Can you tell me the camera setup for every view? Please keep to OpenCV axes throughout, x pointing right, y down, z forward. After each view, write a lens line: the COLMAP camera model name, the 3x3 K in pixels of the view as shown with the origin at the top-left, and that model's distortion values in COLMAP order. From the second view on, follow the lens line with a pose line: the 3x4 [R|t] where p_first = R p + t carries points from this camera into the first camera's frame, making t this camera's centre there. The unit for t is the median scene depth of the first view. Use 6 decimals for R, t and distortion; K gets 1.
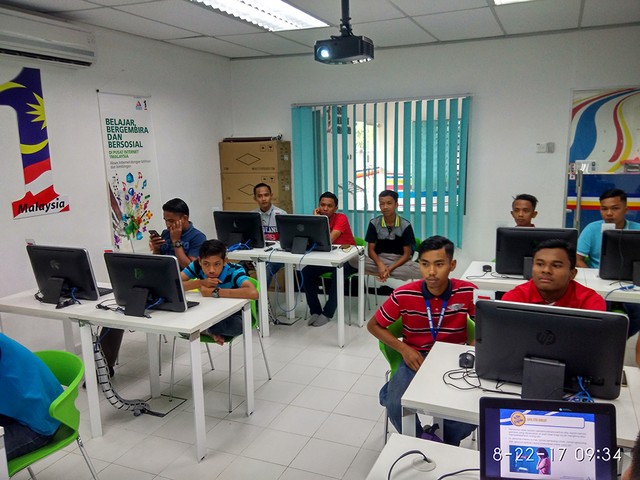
lens RADIAL K [[529.5, 0, 321.0], [0, 529.5, 245.9], [0, 0, 1]] dist [0.099406, -0.156357]
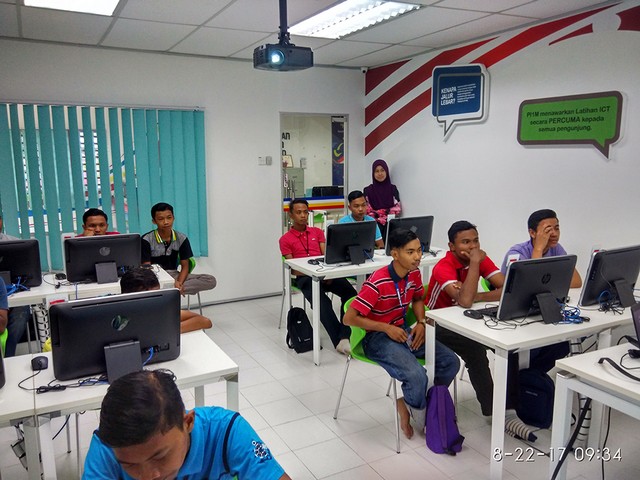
lens RADIAL K [[529.5, 0, 321.0], [0, 529.5, 245.9], [0, 0, 1]] dist [0.099406, -0.156357]
pose [[0.621815, -0.113916, 0.774835, -0.501171], [0.136005, 0.990039, 0.036409, -0.030419], [-0.771265, 0.082742, 0.631114, 0.232500]]
